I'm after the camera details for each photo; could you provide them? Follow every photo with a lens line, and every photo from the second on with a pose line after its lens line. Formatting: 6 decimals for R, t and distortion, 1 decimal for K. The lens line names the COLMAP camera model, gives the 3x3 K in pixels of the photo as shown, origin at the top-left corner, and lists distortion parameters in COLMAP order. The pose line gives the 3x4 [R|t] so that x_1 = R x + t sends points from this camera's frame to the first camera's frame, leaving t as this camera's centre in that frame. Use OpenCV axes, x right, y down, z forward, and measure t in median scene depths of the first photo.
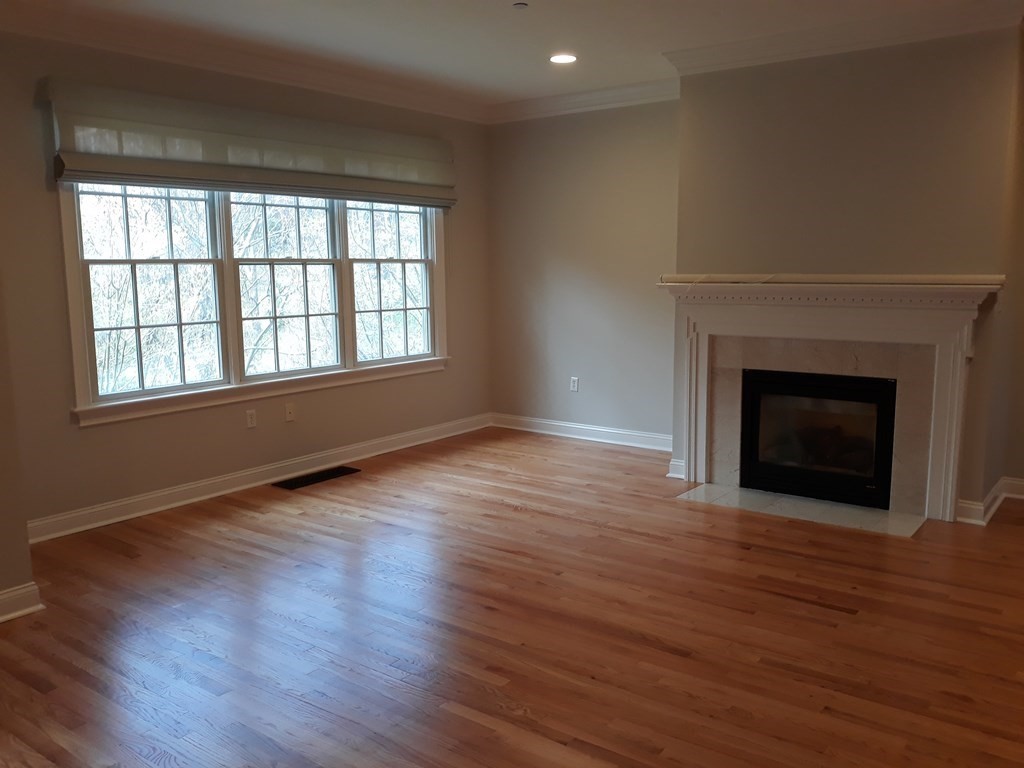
lens RADIAL K [[843.6, 0, 512.0], [0, 843.6, 384.0], [0, 0, 1]] dist [0.054736, -0.191542]
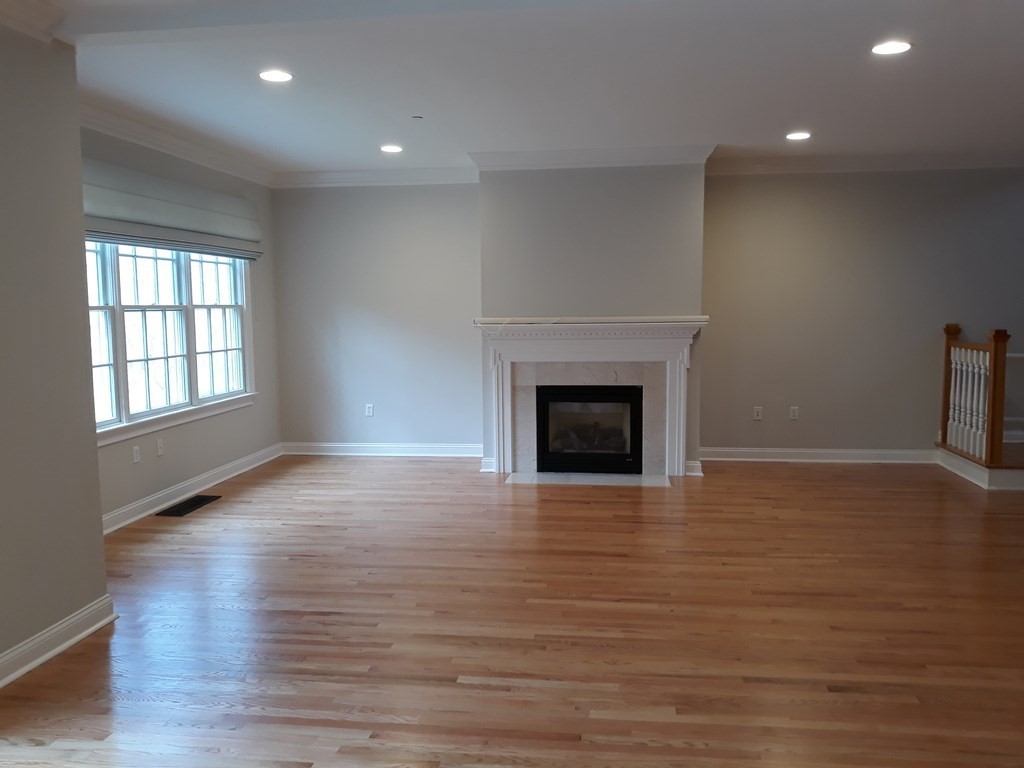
lens RADIAL K [[841.4, 0, 512.0], [0, 841.4, 384.0], [0, 0, 1]] dist [-0.003189, -0.010227]
pose [[0.869553, -0.046265, 0.491667, -0.427280], [0.070522, 0.997031, -0.030905, 0.019081], [-0.488778, 0.061547, 0.870235, -0.166161]]
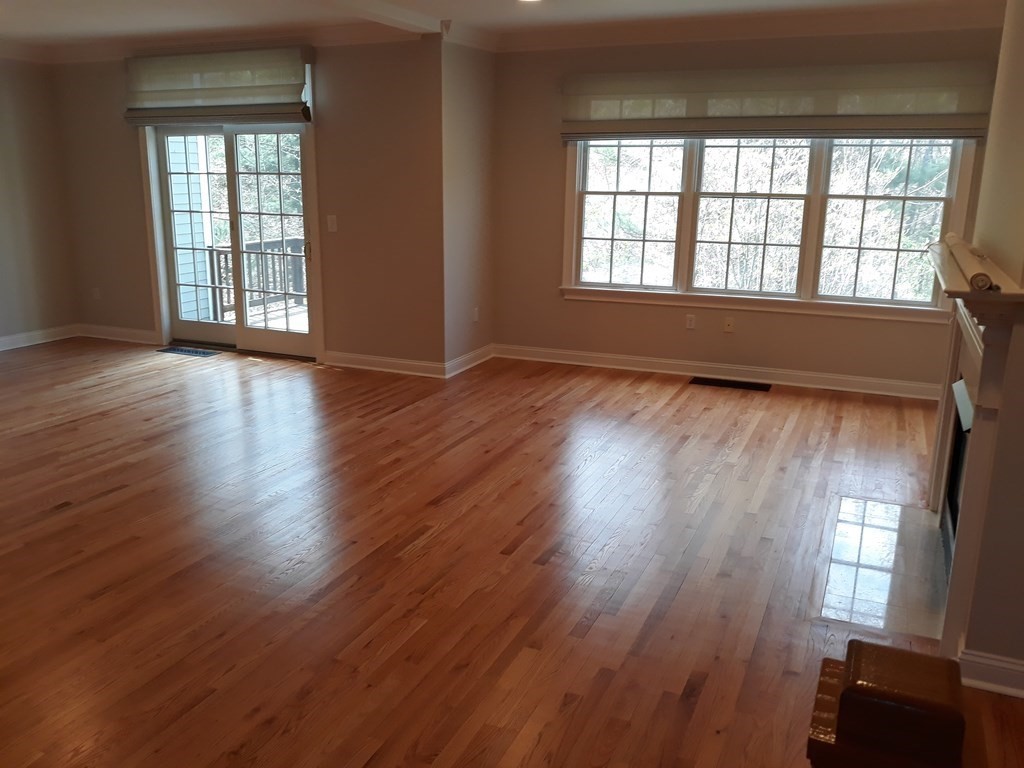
lens RADIAL K [[843.6, 0, 512.0], [0, 843.6, 384.0], [0, 0, 1]] dist [0.054736, -0.191542]
pose [[0.230444, 0.244560, -0.941852, 0.866791], [-0.146910, 0.965553, 0.214769, -0.104449], [0.961932, 0.088875, 0.258434, 0.443718]]
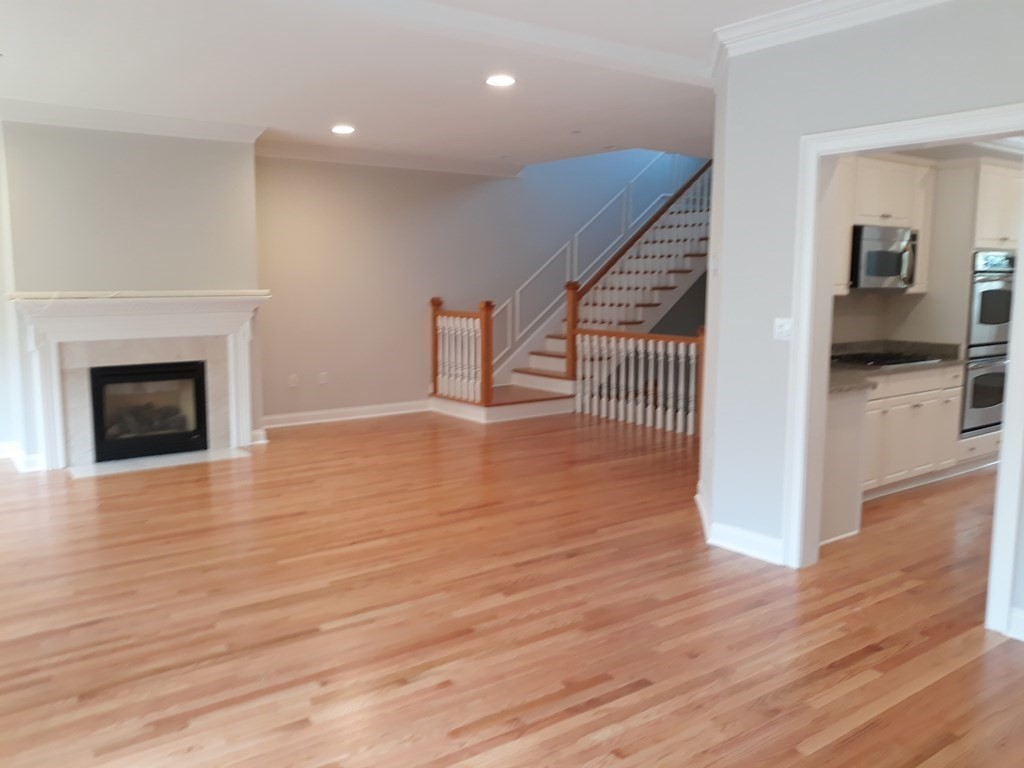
lens RADIAL K [[843.6, 0, 512.0], [0, 843.6, 384.0], [0, 0, 1]] dist [0.054736, -0.191542]
pose [[0.273973, -0.109617, 0.955470, -0.738101], [0.133272, 0.988225, 0.075160, -0.004311], [-0.952459, 0.106745, 0.285356, 0.054525]]
